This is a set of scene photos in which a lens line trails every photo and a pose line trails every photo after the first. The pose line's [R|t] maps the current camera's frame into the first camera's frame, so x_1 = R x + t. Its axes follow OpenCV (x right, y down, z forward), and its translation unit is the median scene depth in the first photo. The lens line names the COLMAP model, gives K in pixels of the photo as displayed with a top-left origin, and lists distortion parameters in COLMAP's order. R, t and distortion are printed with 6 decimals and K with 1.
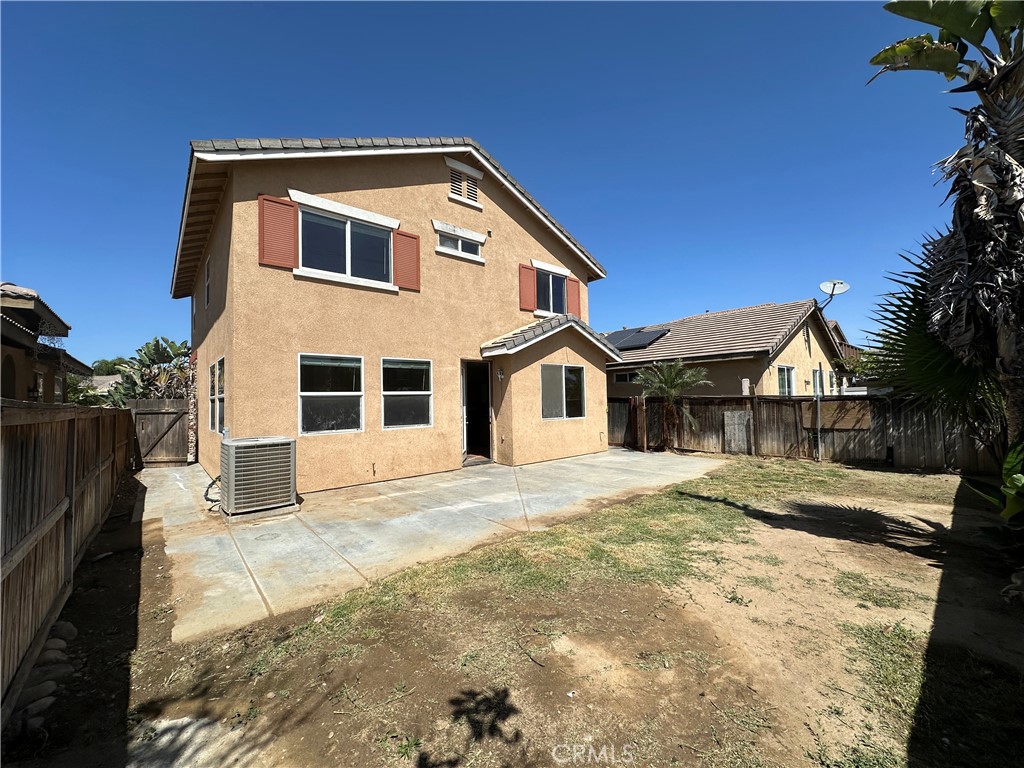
lens RADIAL K [[407.3, 0, 511.1], [0, 407.3, 383.2], [0, 0, 1]] dist [-0.003227, 0.000590]
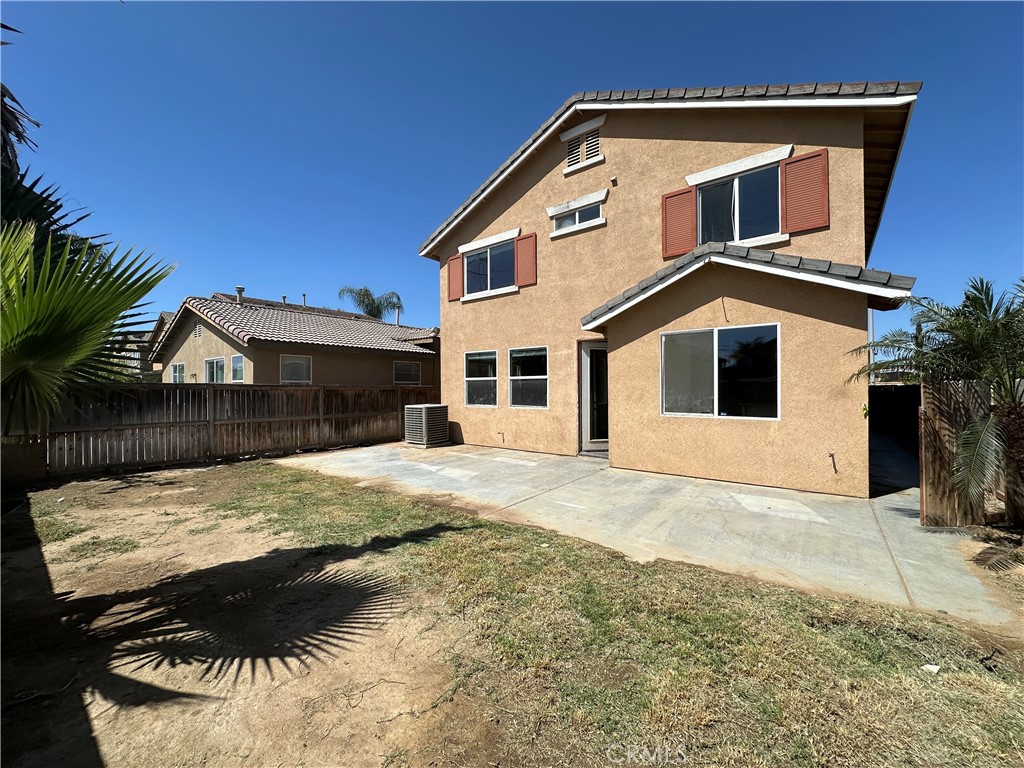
lens RADIAL K [[407.3, 0, 512.3], [0, 407.3, 384.5], [0, 0, 1]] dist [-0.003227, 0.000590]
pose [[0.187209, 0.013591, -0.982226, 0.903933], [0.038669, 0.999027, 0.021194, 0.018695], [0.981559, -0.041950, 0.186501, 0.785921]]
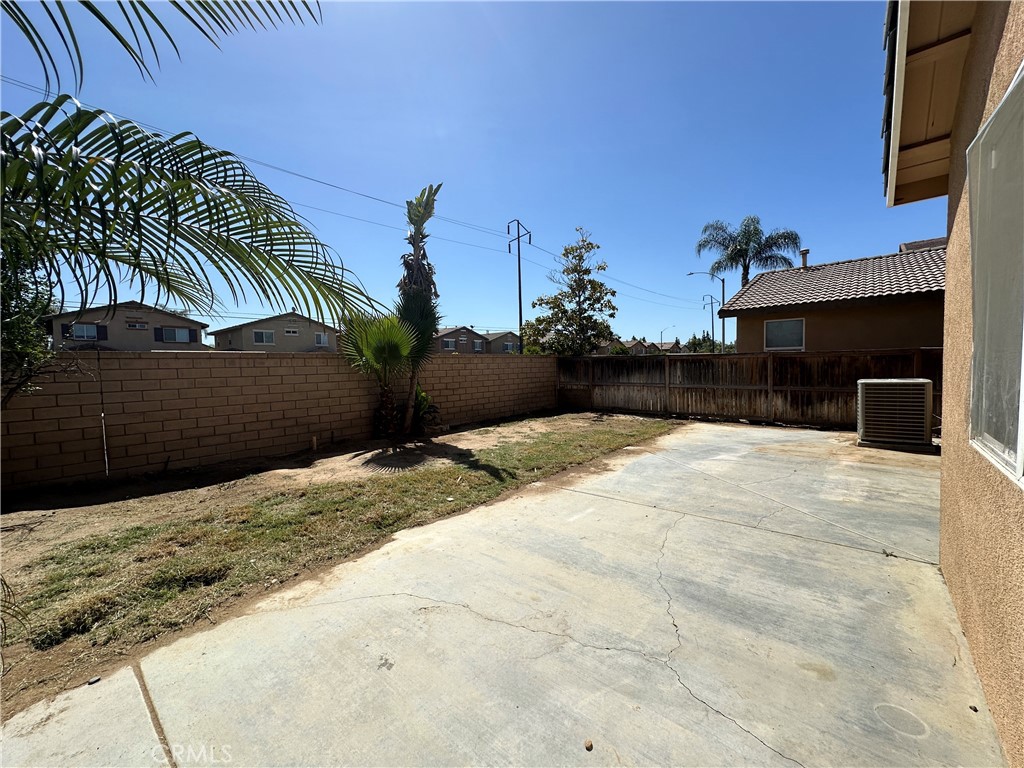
lens RADIAL K [[407.3, 0, 511.2], [0, 407.3, 384.9], [0, 0, 1]] dist [-0.003227, 0.000590]
pose [[-0.990482, 0.050799, -0.127922, 0.408080], [0.049354, 0.998677, 0.014440, 0.063234], [0.128486, 0.007990, -0.991679, 1.480765]]
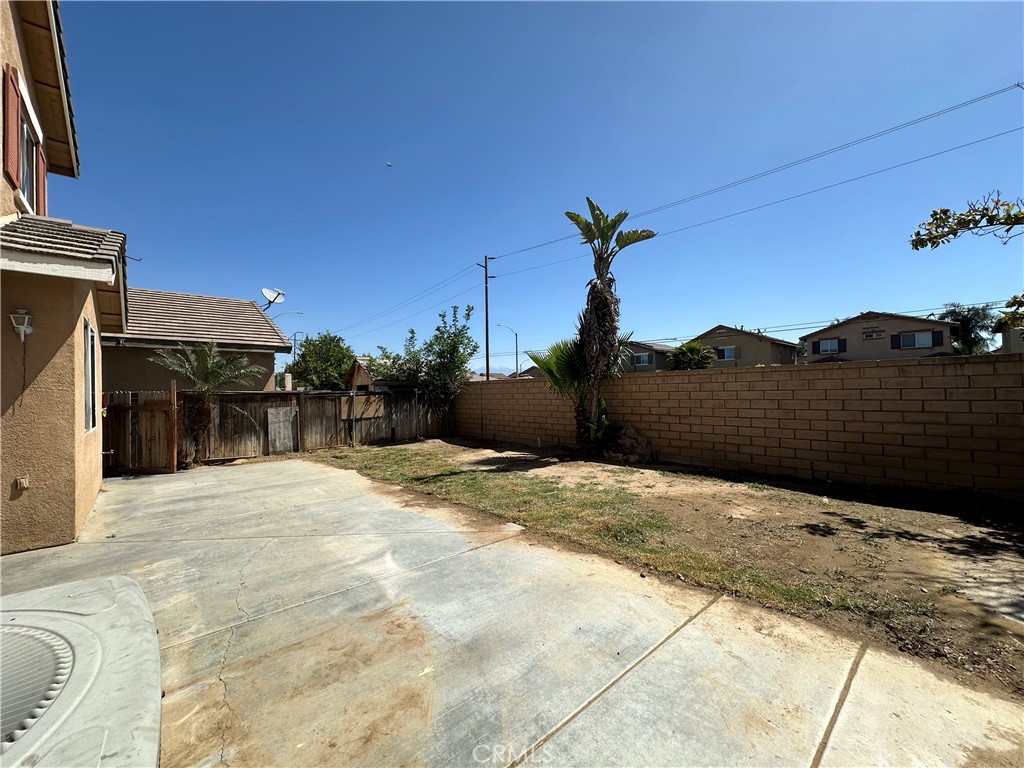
lens RADIAL K [[407.3, 0, 509.3], [0, 407.3, 382.8], [0, 0, 1]] dist [-0.003227, 0.000590]
pose [[-0.013975, 0.039637, 0.999116, -0.519695], [-0.017342, 0.999054, -0.039878, 0.052366], [-0.999752, -0.017884, -0.013274, 0.647244]]
